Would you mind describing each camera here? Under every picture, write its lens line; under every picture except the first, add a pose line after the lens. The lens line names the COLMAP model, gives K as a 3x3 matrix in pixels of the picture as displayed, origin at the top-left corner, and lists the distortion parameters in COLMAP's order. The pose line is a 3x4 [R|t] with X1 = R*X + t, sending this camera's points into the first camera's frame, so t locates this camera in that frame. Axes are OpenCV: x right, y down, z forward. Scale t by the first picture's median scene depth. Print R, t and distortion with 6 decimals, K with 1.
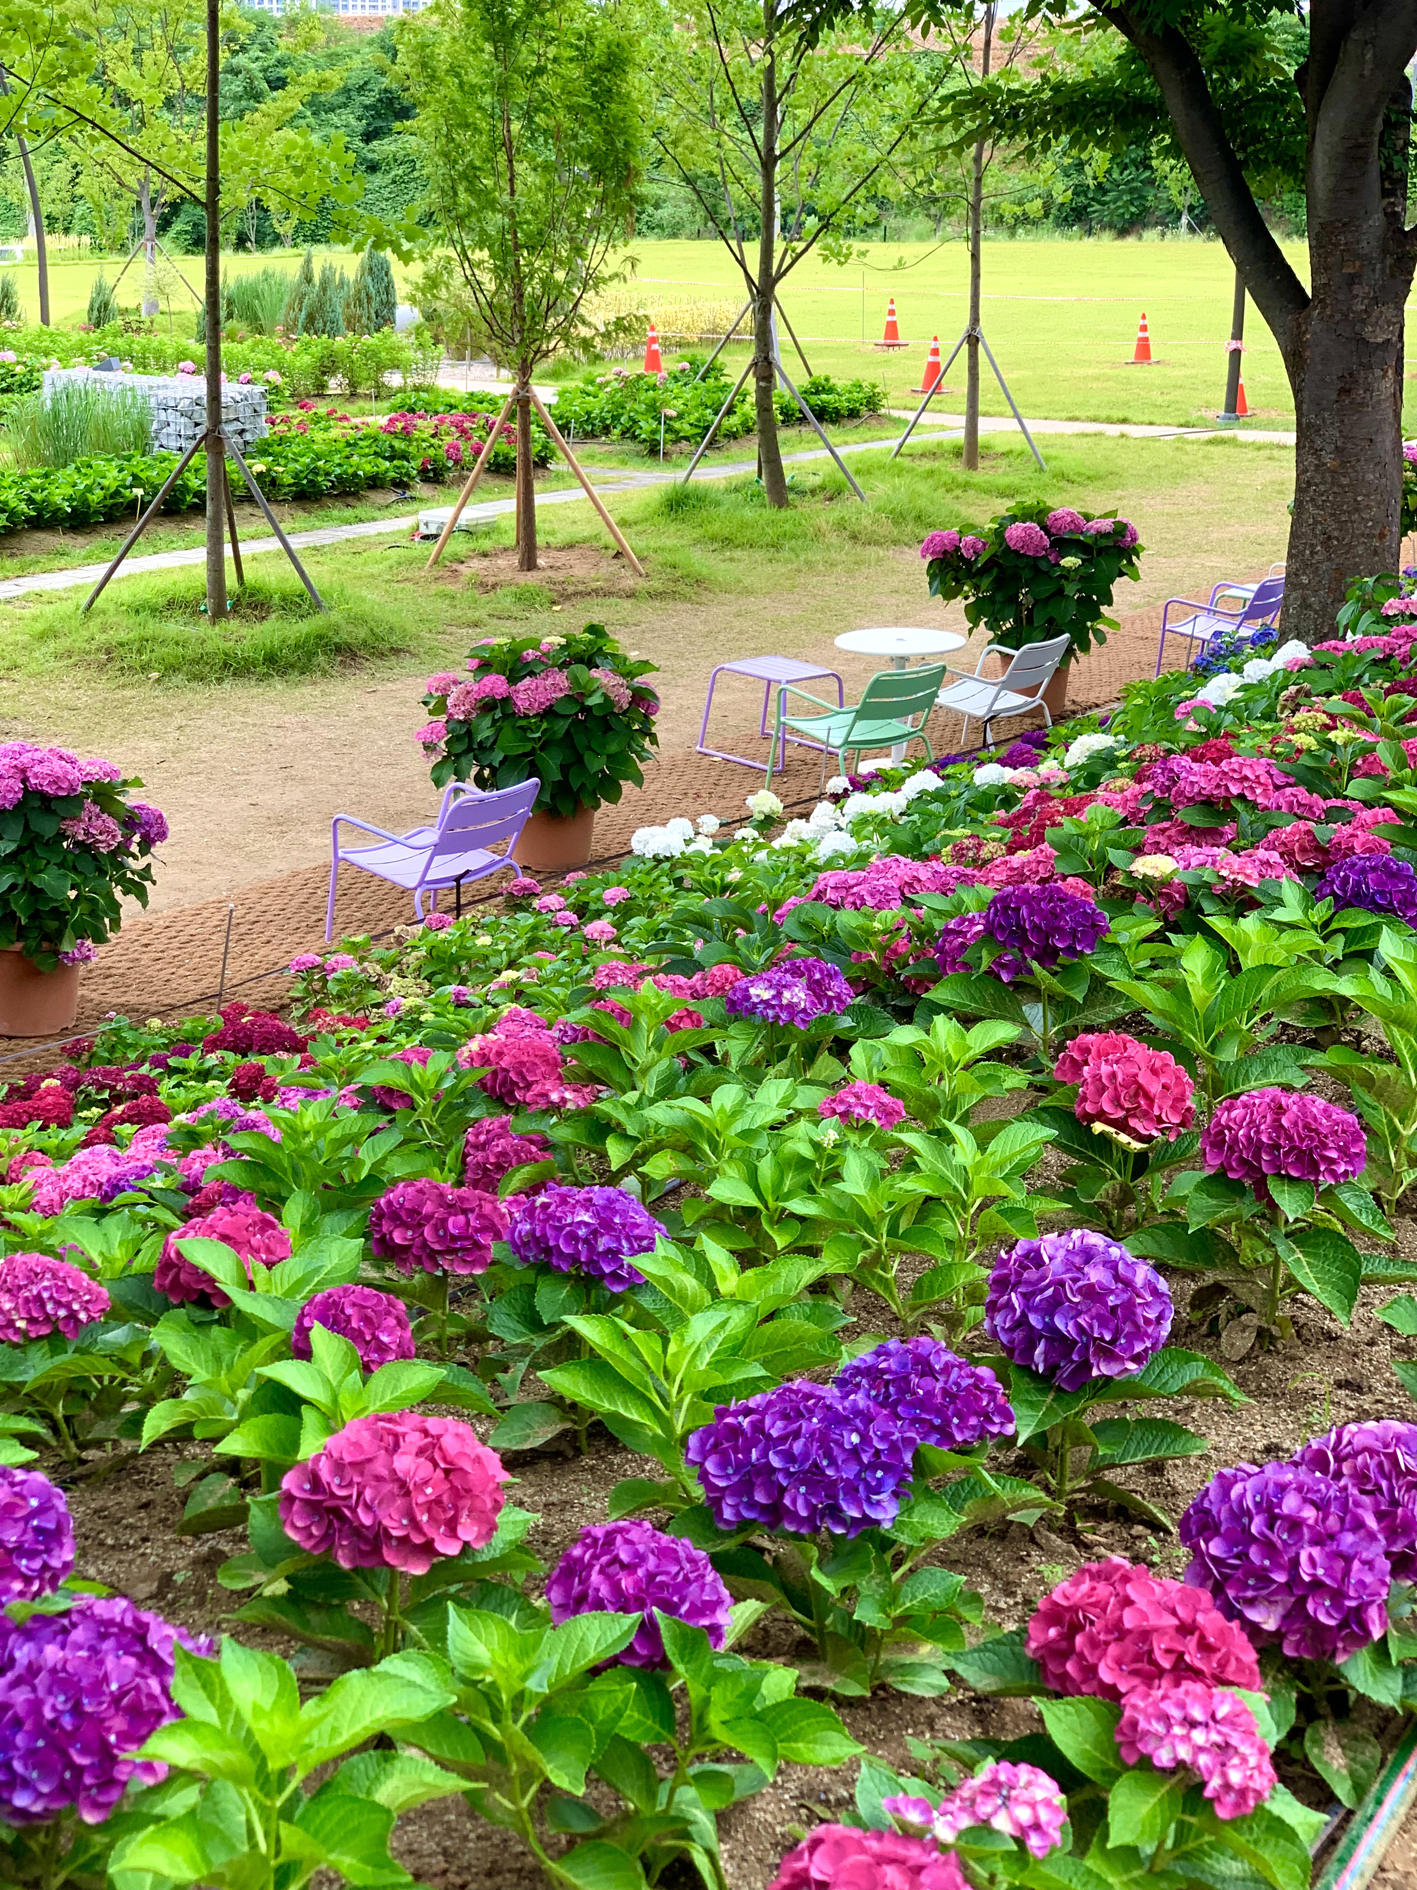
lens RADIAL K [[2888.4, 0, 694.7], [0, 2888.4, 950.2], [0, 0, 1]] dist [0.000545, 0.000000]
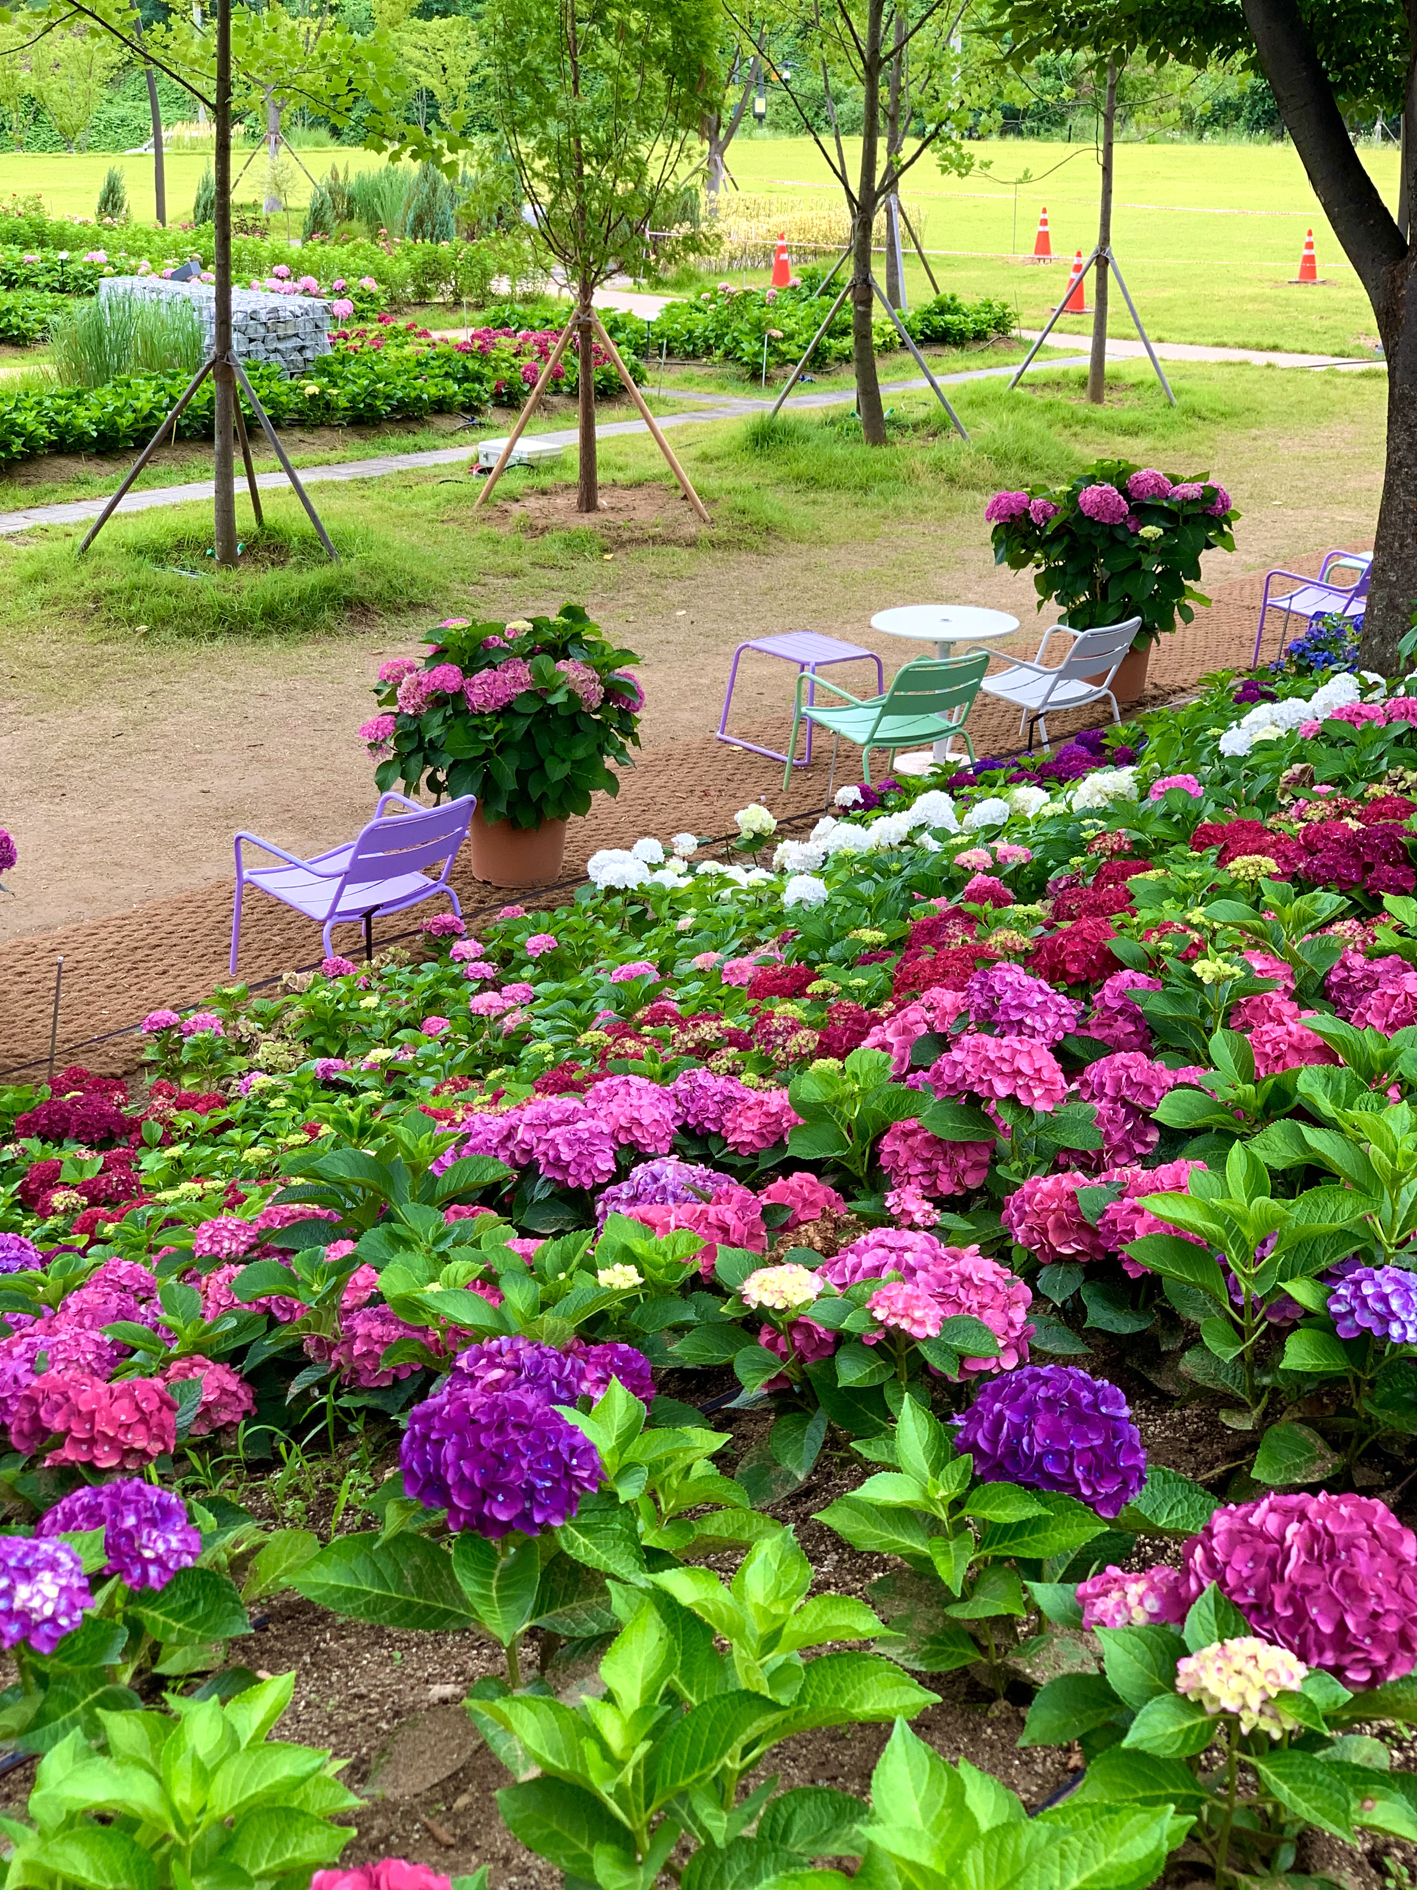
lens RADIAL K [[2888.4, 0, 723.4], [0, 2888.4, 939.6], [0, 0, 1]] dist [0.000545, 0.000000]
pose [[0.998170, 0.030440, -0.052242, 0.047351], [-0.028768, 0.999059, 0.032466, -0.033053], [0.053181, -0.030904, 0.998107, 0.101595]]
